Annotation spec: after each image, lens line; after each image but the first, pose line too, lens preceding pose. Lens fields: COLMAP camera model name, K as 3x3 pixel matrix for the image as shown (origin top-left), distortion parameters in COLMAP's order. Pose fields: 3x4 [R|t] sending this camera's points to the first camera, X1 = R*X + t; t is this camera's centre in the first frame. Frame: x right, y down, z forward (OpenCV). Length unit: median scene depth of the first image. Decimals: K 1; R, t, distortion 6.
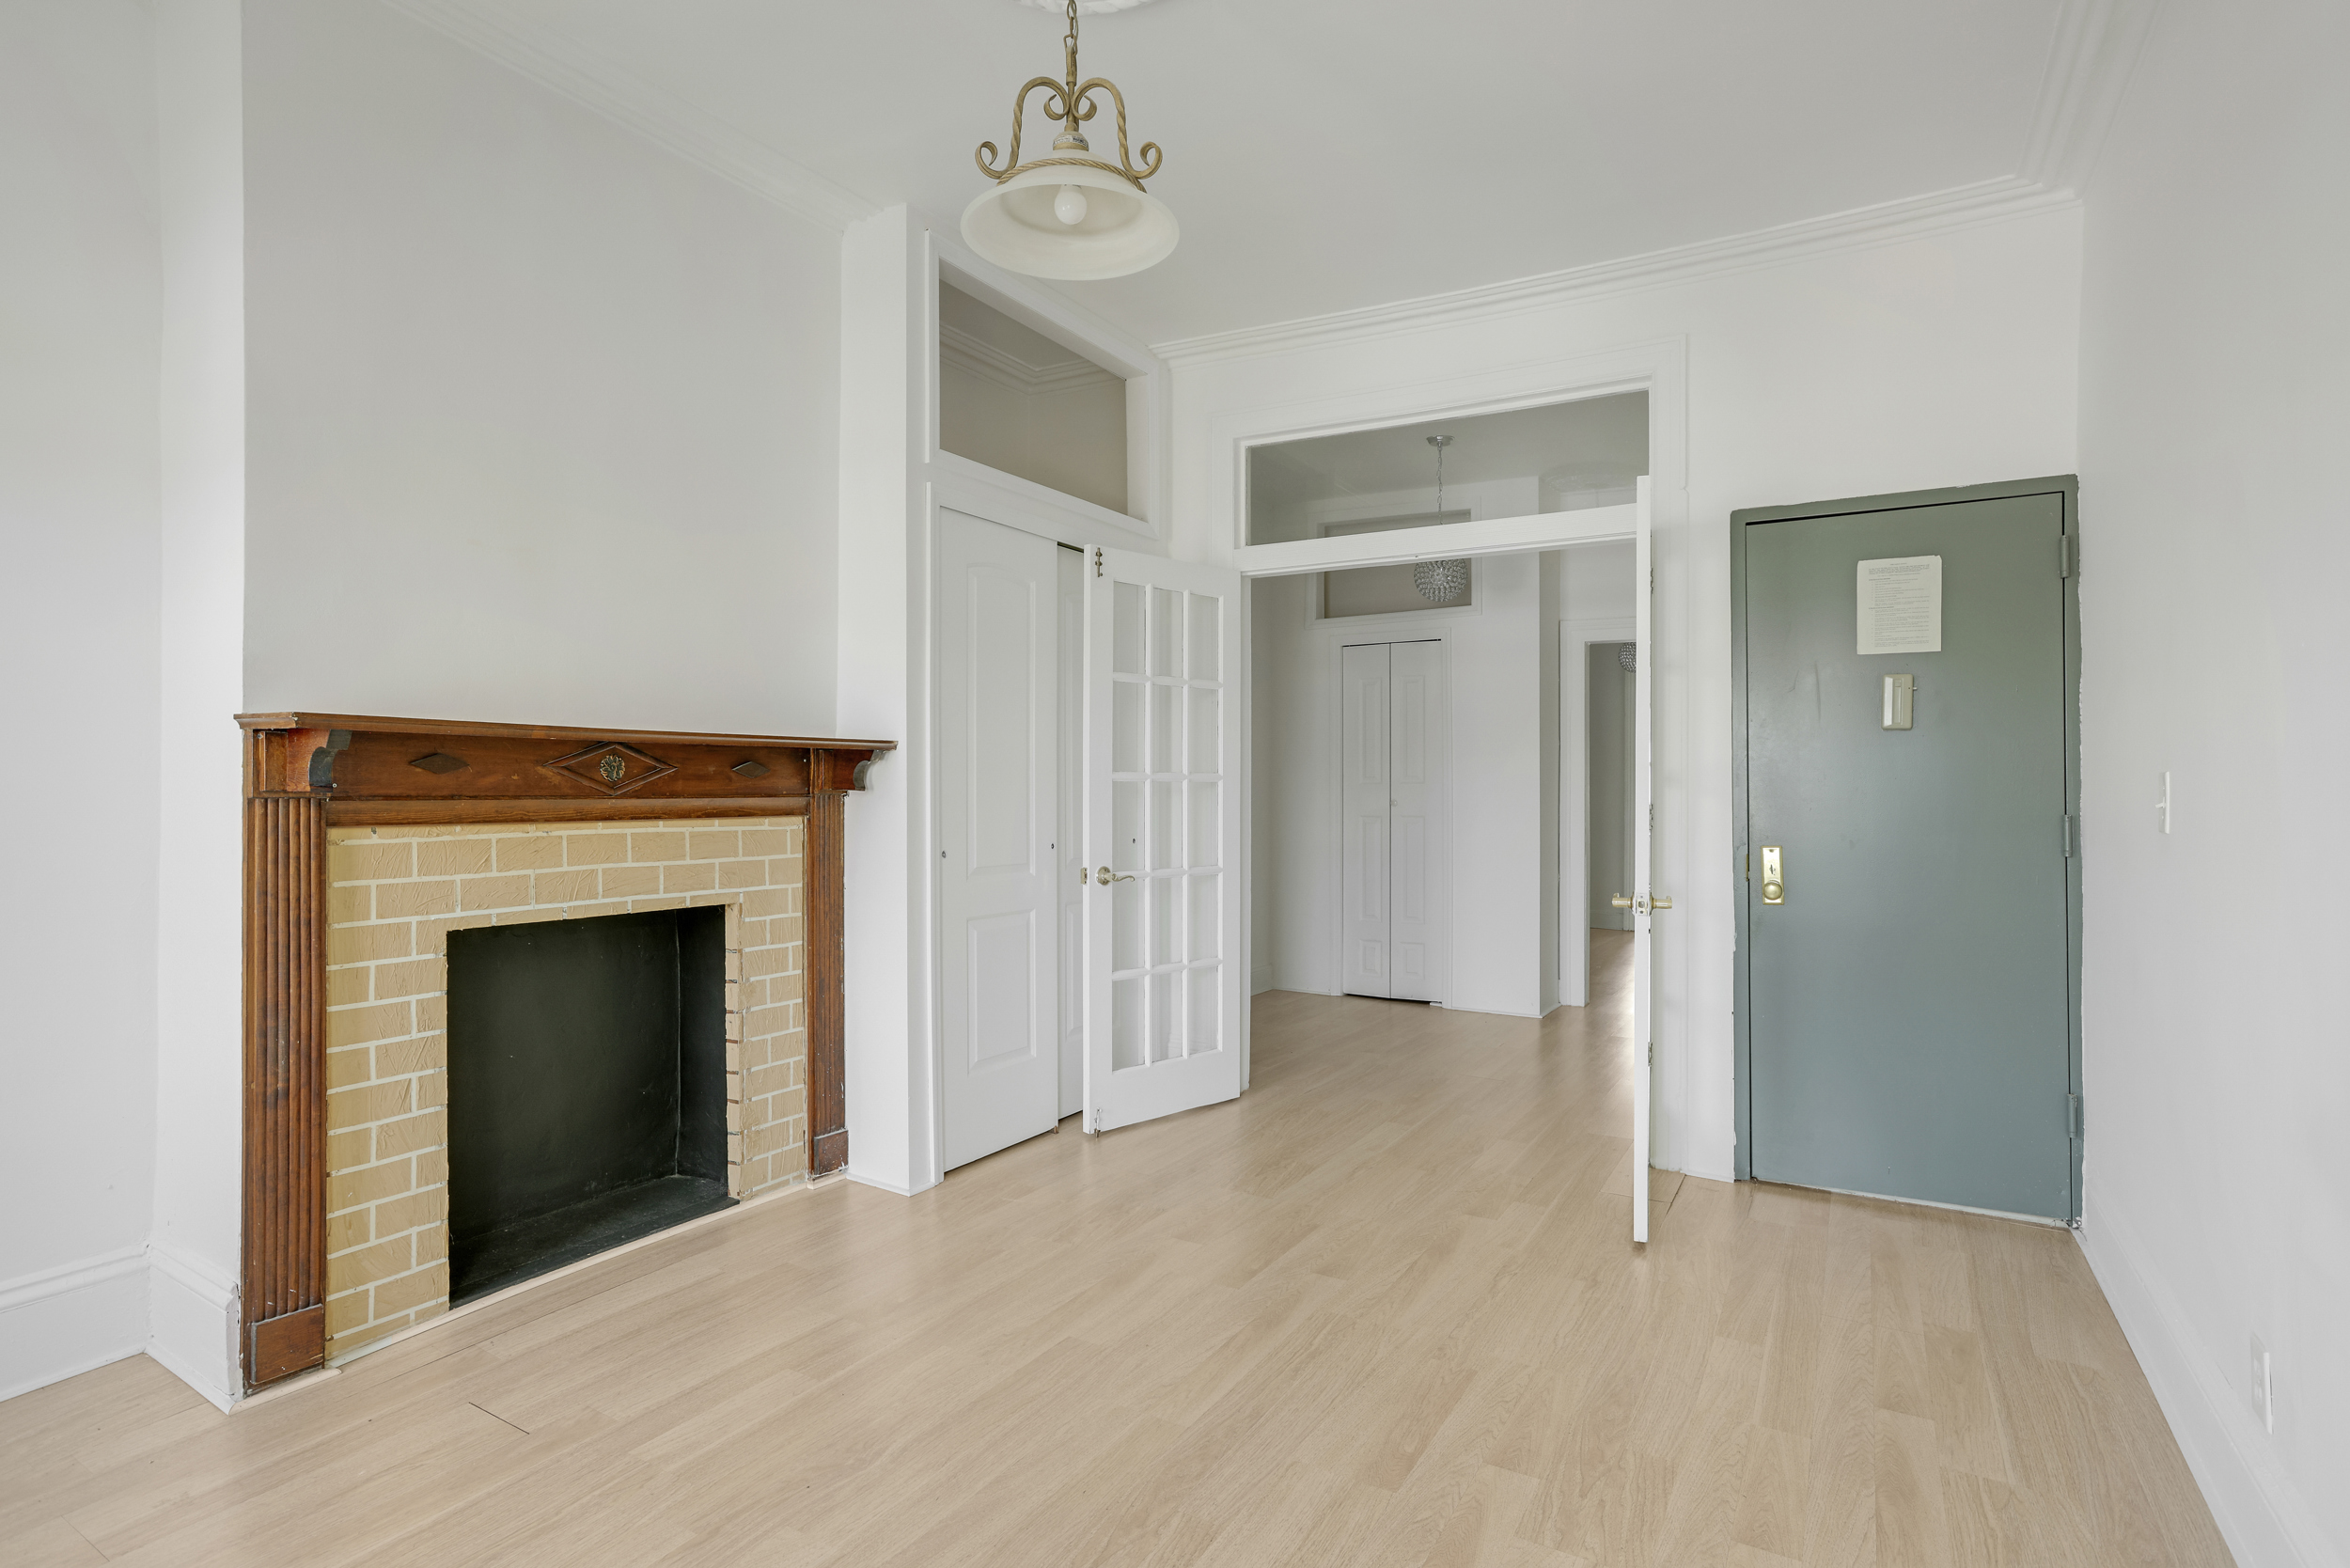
lens RADIAL K [[1177.5, 0, 1136.1], [0, 1177.5, 775.8], [0, 0, 1]] dist [-0.039540, 0.020359]
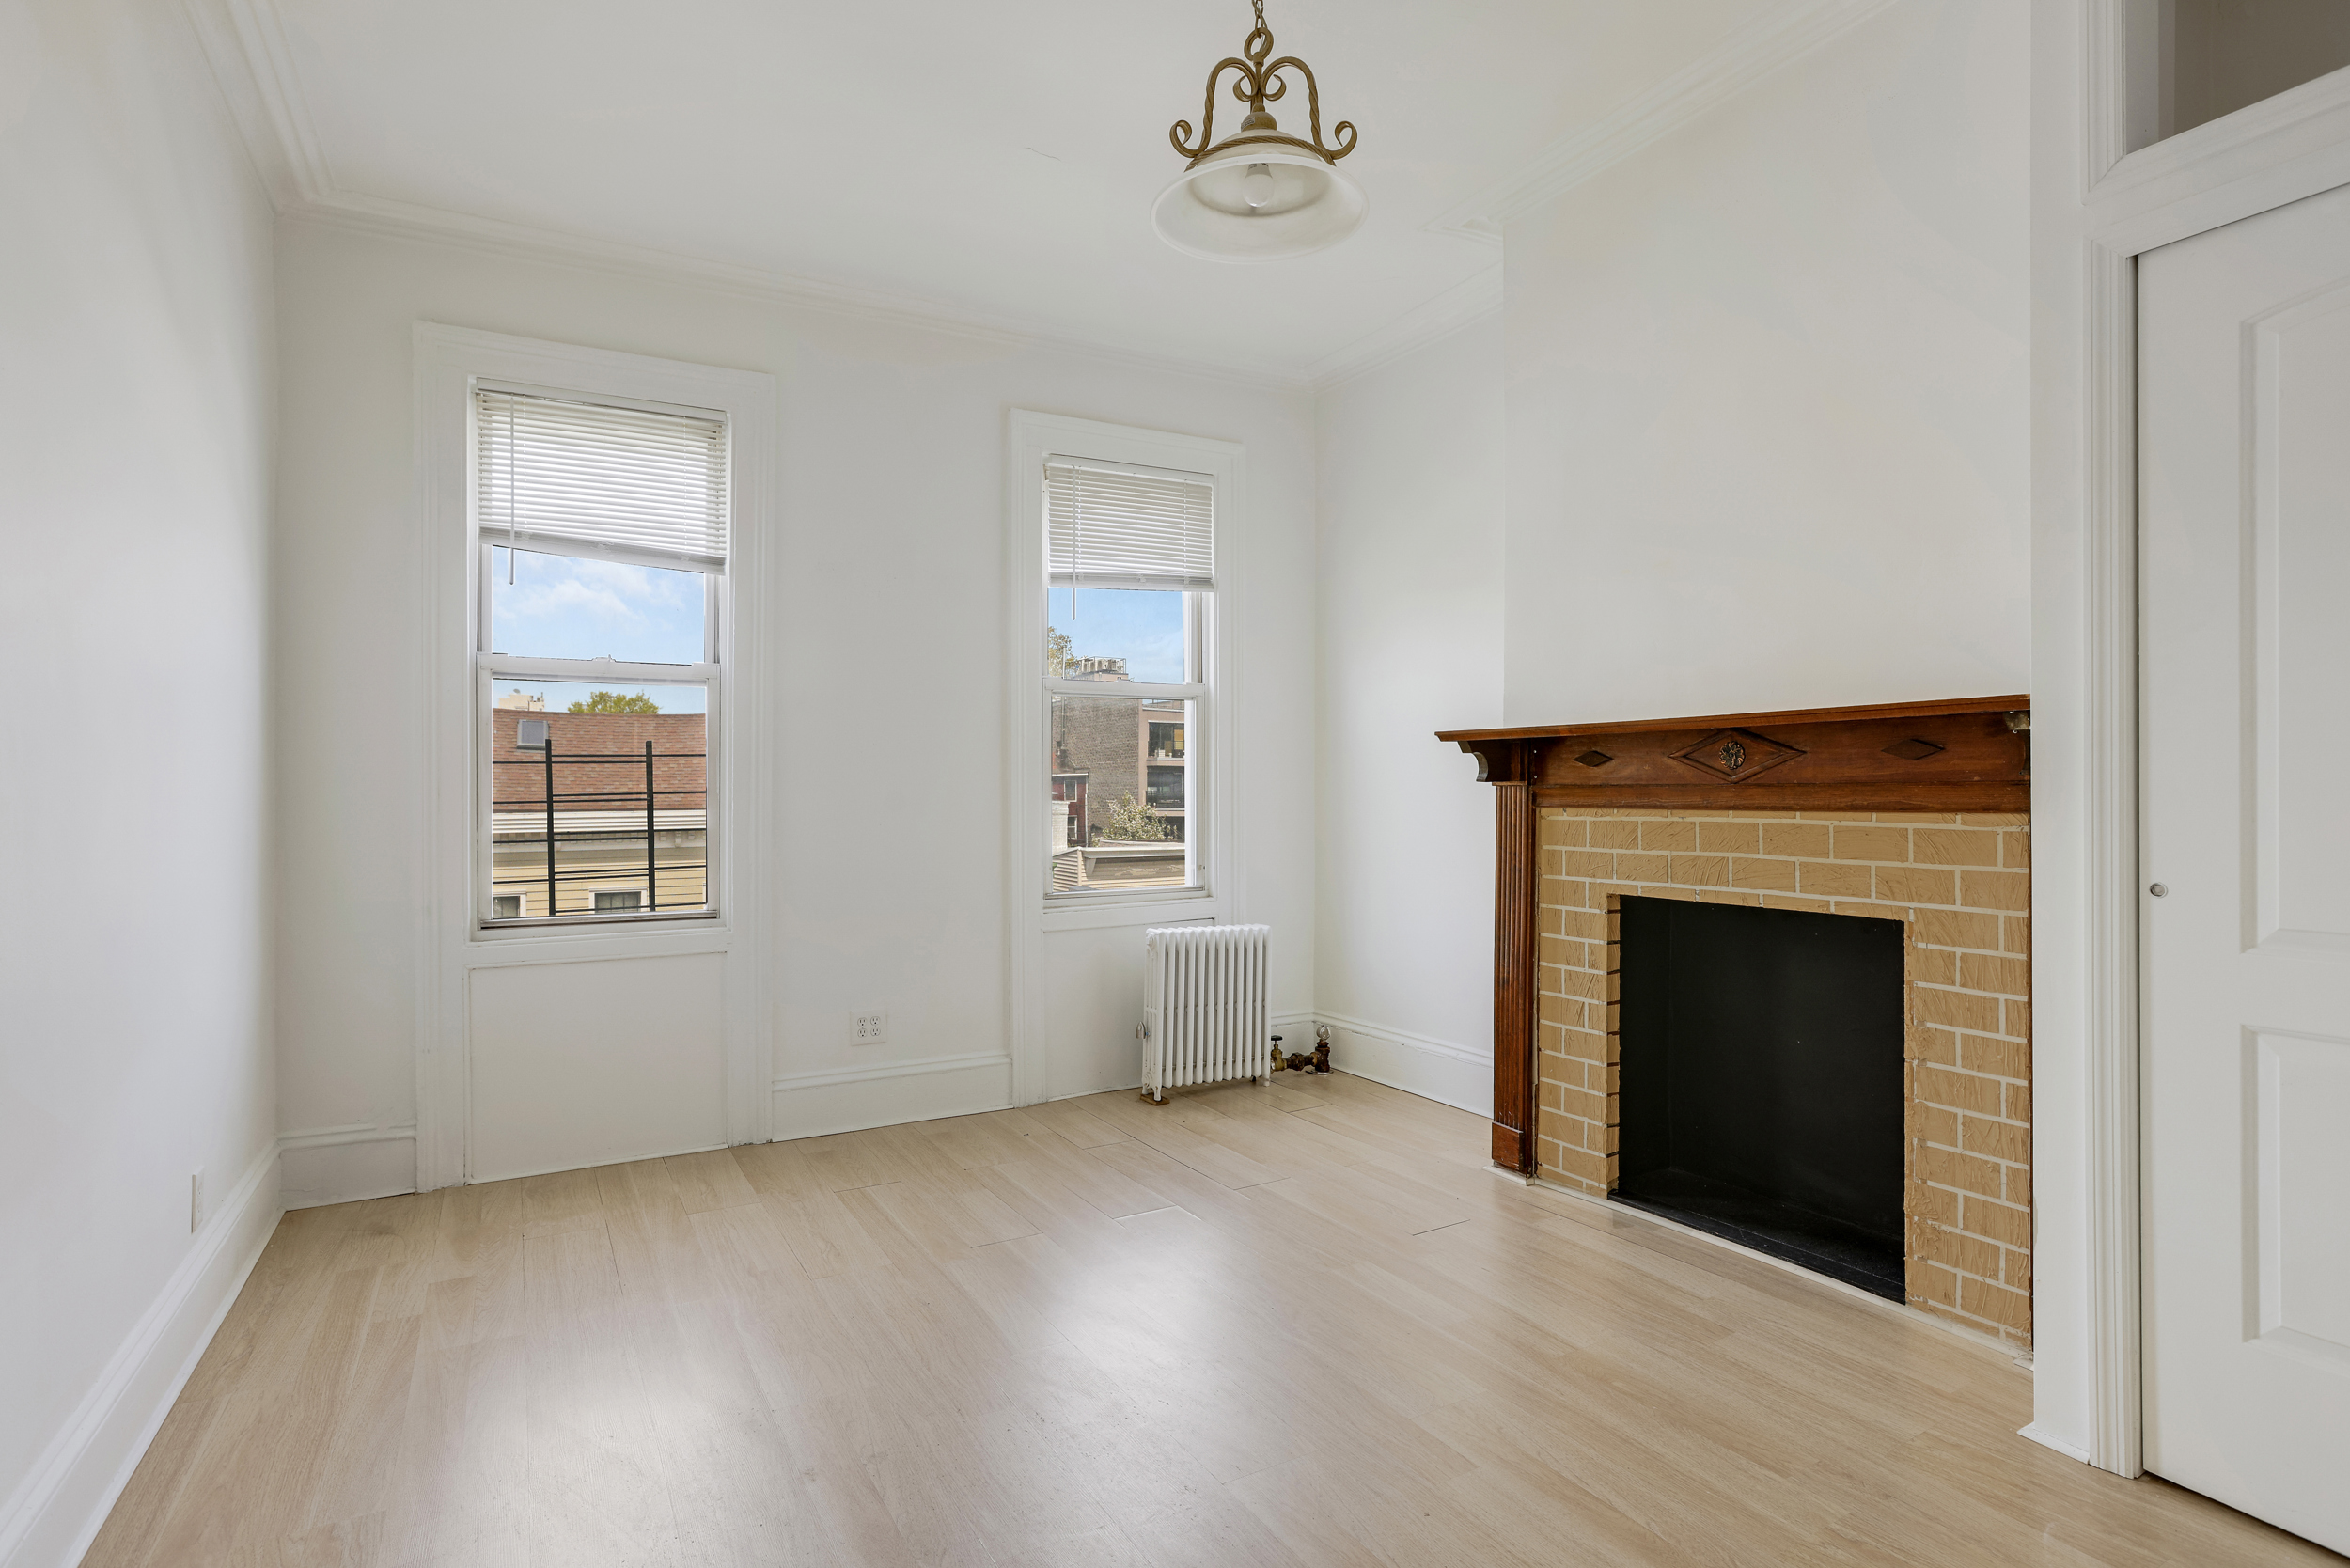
lens RADIAL K [[1177.5, 0, 1172.4], [0, 1177.5, 812.3], [0, 0, 1]] dist [-0.039540, 0.020359]
pose [[-0.473085, 0.017013, -0.880852, 0.576521], [0.010717, 0.999851, 0.013555, 0.020598], [0.880951, -0.003028, -0.473197, 0.946717]]
